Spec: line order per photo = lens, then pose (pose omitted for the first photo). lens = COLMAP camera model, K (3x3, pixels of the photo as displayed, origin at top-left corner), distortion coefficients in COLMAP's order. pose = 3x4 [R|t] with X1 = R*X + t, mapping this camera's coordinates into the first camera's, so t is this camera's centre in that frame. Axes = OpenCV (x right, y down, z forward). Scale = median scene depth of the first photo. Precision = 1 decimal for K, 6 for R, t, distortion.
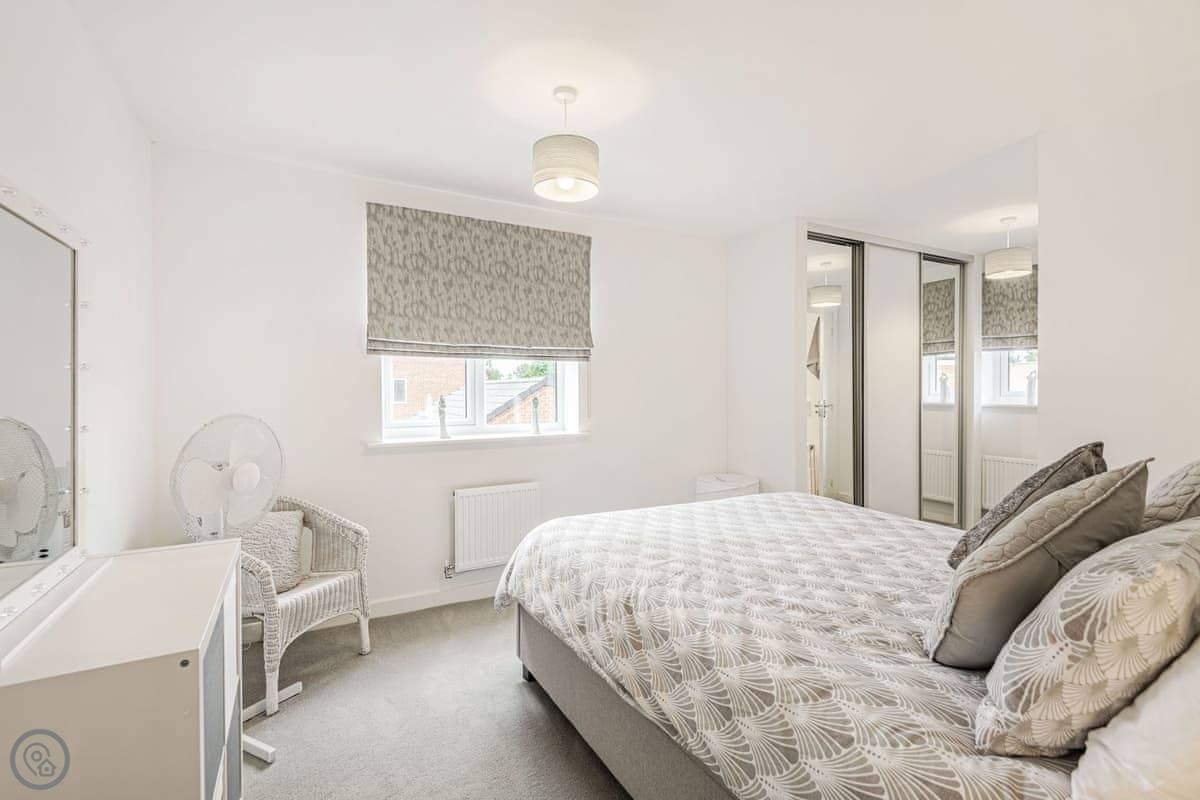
lens RADIAL K [[549.5, 0, 595.6], [0, 549.5, 399.5], [0, 0, 1]] dist [0.018096, -0.013314]
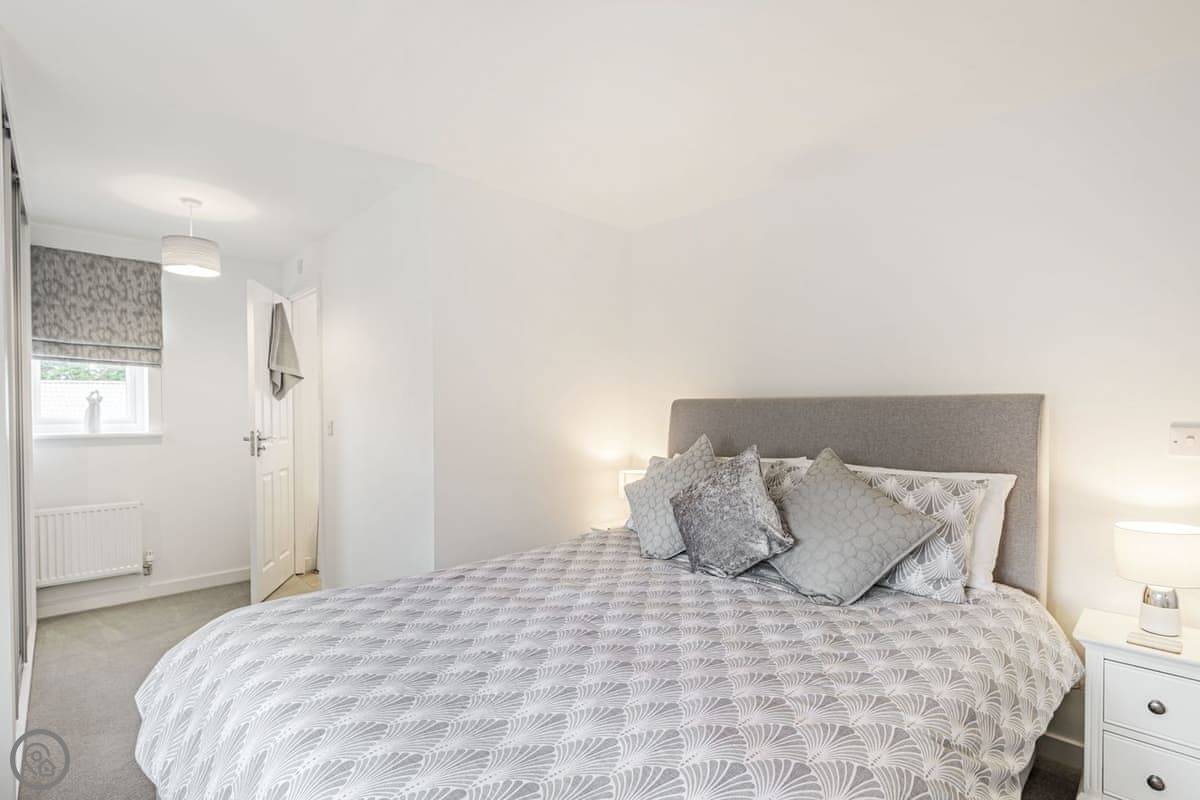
lens RADIAL K [[549.5, 0, 595.6], [0, 549.5, 399.5], [0, 0, 1]] dist [0.018096, -0.013314]
pose [[-0.273603, 0.025057, 0.961516, -0.217799], [0.019756, 0.999596, -0.020428, -0.011940], [-0.961640, 0.013406, -0.273987, 0.751072]]
